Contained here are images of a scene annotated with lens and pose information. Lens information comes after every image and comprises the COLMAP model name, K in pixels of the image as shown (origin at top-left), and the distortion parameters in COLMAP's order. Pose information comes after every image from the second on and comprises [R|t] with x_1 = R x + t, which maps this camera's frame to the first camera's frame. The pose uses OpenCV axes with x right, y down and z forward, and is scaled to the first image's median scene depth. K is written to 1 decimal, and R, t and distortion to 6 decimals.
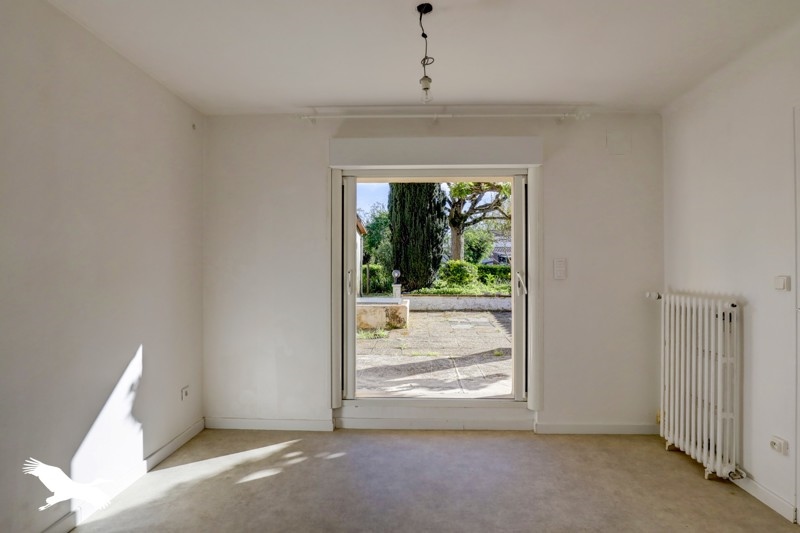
lens RADIAL K [[423.3, 0, 402.5], [0, 423.3, 265.6], [0, 0, 1]] dist [-0.023223, 0.002340]
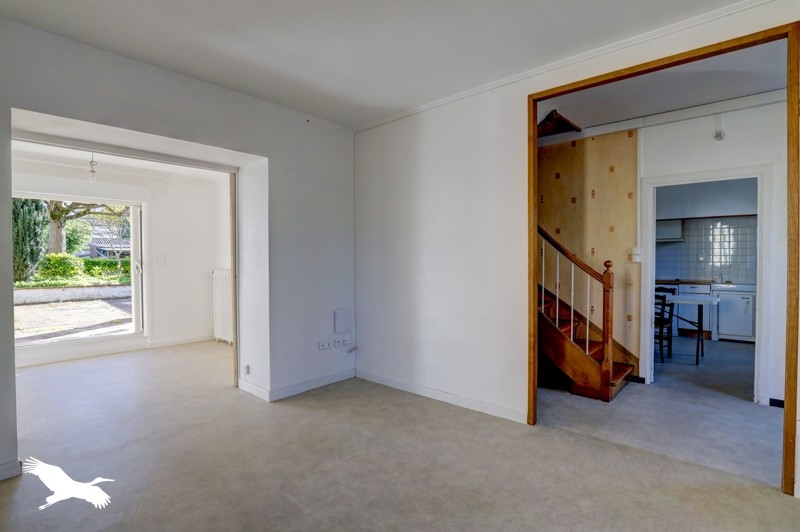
lens RADIAL K [[423.3, 0, 403.9], [0, 423.3, 266.7], [0, 0, 1]] dist [-0.023223, 0.002340]
pose [[0.650733, -0.017335, 0.759109, -0.099658], [0.003986, 0.999804, 0.019414, 0.003374], [-0.759296, -0.009608, 0.650674, -0.298965]]
